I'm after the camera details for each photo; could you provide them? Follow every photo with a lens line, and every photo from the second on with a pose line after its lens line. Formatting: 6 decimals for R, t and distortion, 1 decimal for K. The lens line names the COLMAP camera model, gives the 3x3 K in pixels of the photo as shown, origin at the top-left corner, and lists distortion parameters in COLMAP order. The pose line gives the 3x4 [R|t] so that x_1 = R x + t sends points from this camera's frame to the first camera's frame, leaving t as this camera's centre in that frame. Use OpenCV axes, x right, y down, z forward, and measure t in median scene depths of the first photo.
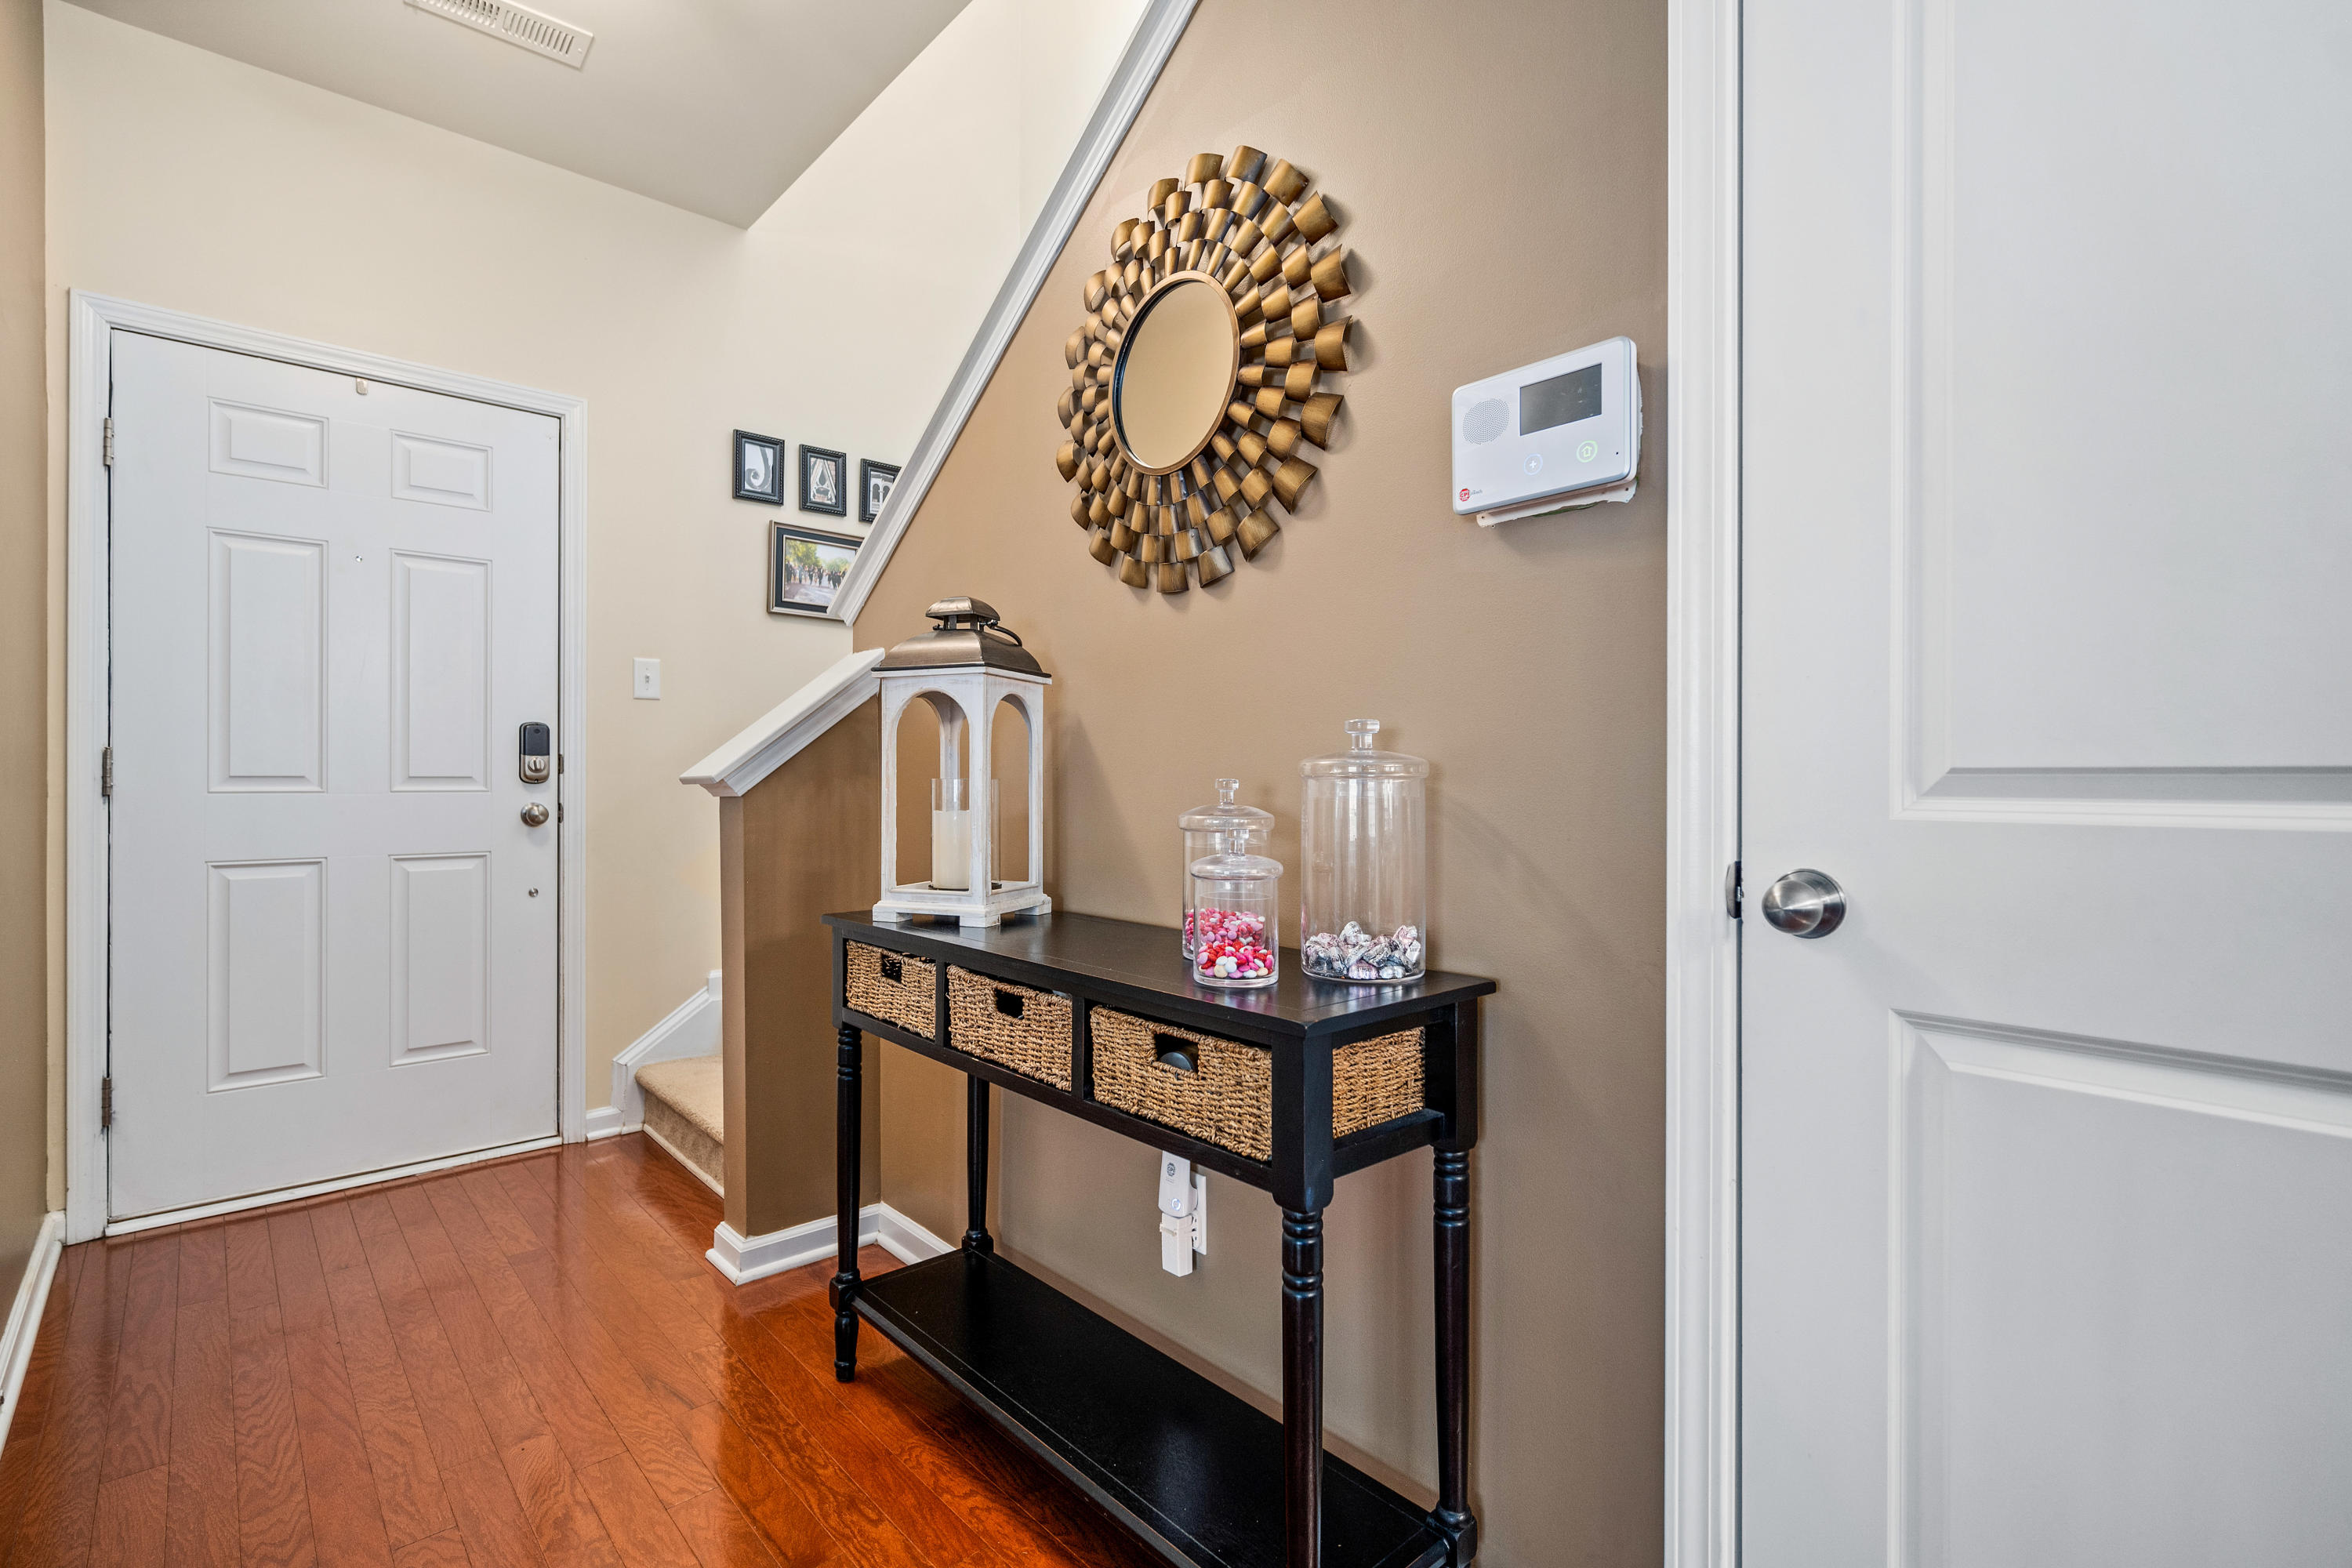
lens RADIAL K [[1051.7, 0, 1188.5], [0, 1051.7, 797.6], [0, 0, 1]] dist [0.001418, -0.000577]
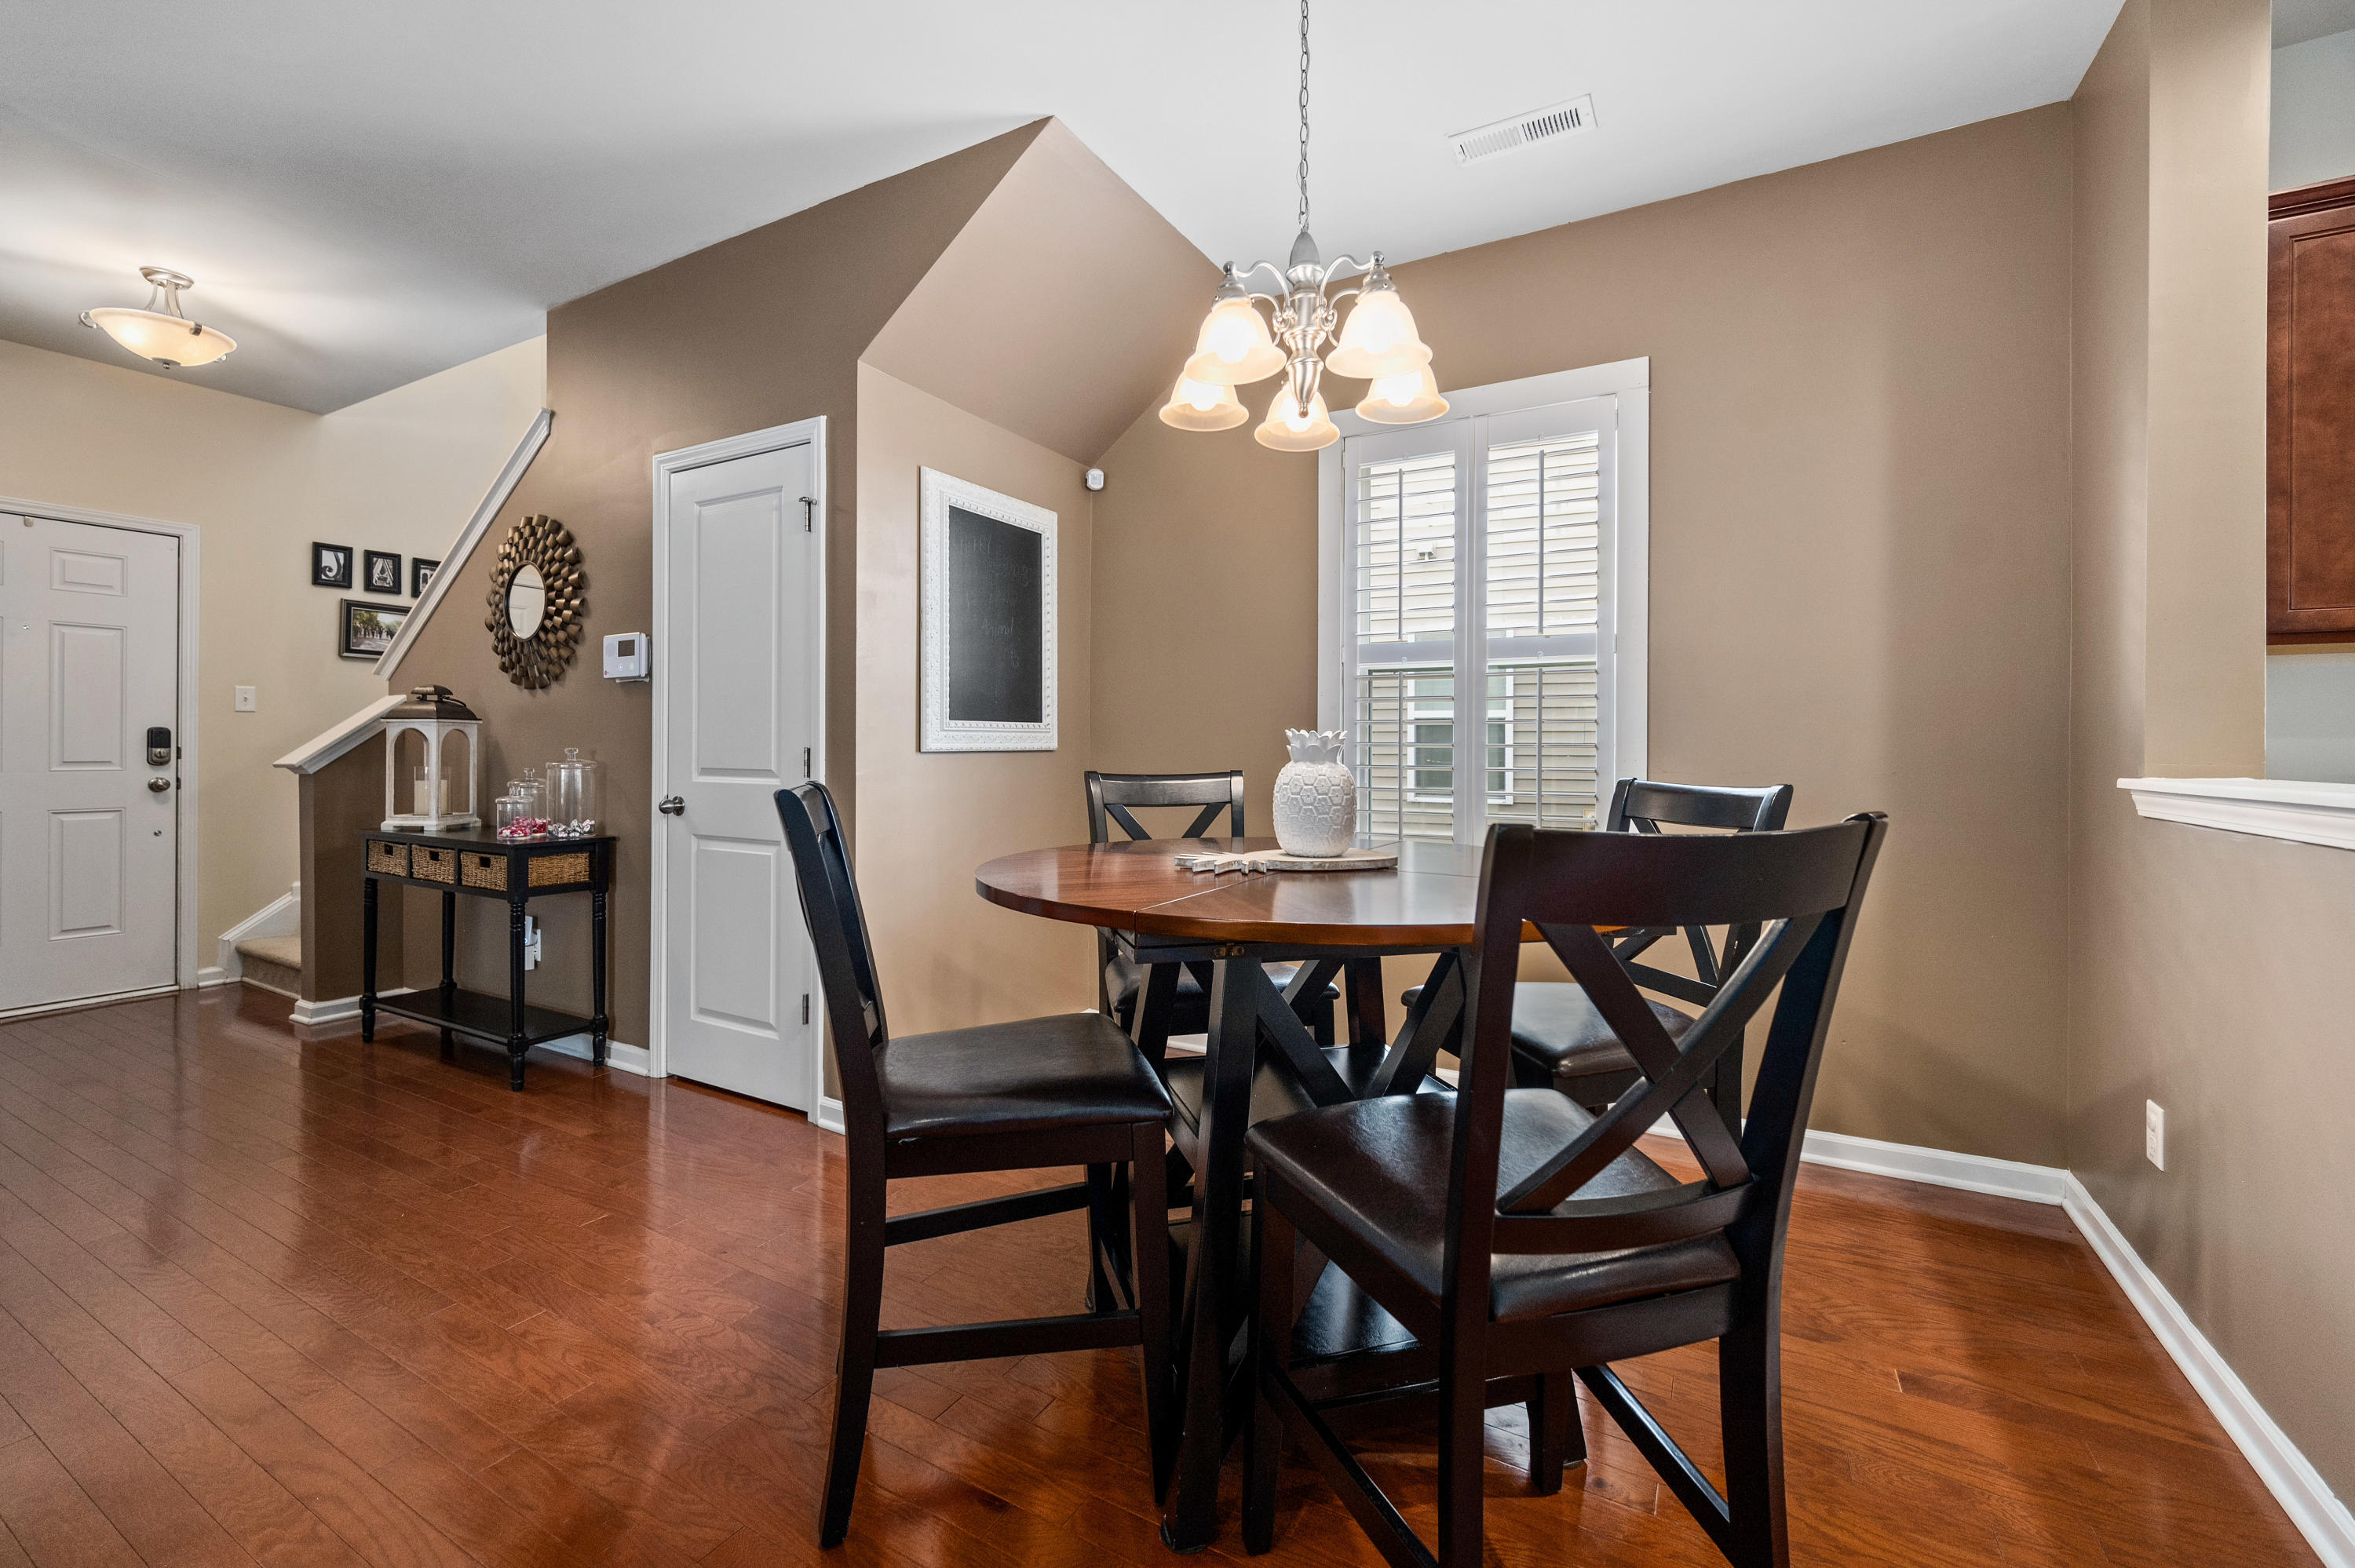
lens RADIAL K [[950.9, 0, 1158.0], [0, 950.9, 747.6], [0, 0, 1]] dist [0.002718, 0.000362]
pose [[0.953755, -0.002382, 0.300576, 0.624685], [0.005427, 0.999942, -0.009297, -0.029327], [-0.300537, 0.010498, 0.953713, -1.340375]]
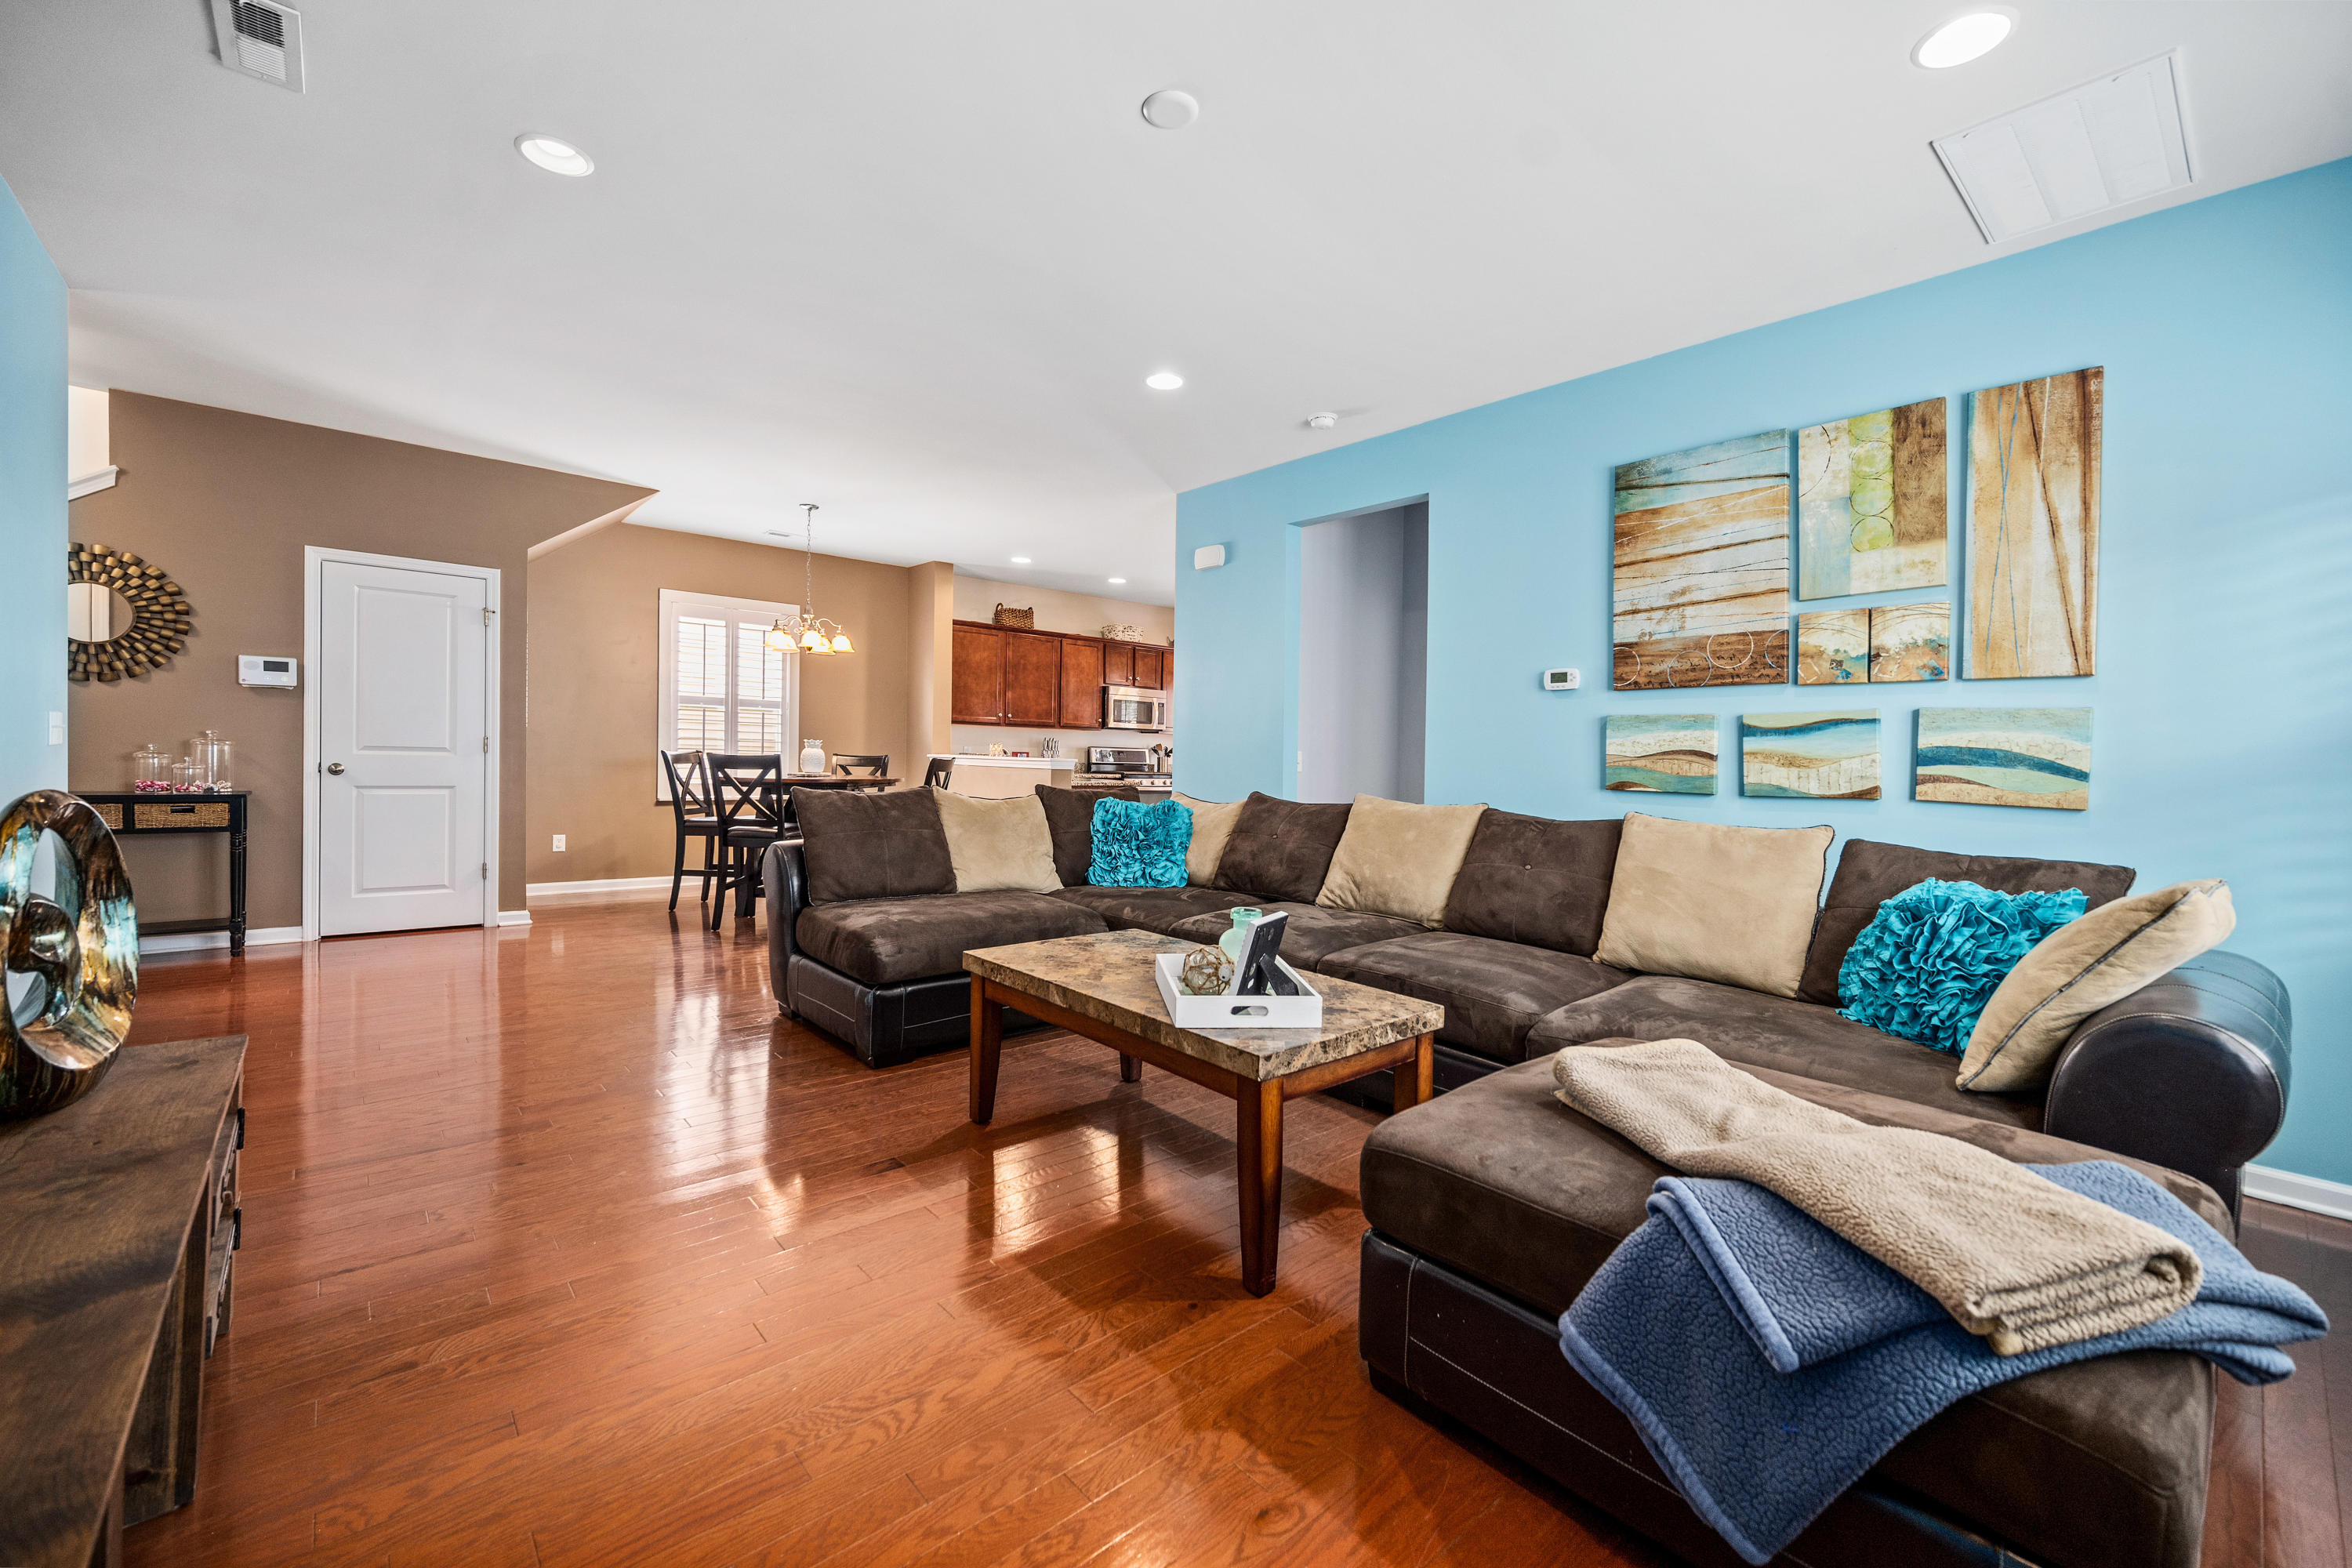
lens RADIAL K [[949.8, 0, 1173.1], [0, 949.8, 752.2], [0, 0, 1]] dist [0.002718, 0.000362]
pose [[0.051895, 0.005636, 0.998637, -2.302206], [-0.001200, 0.999984, -0.005581, 0.015975], [-0.998652, -0.000908, 0.051901, -2.016778]]
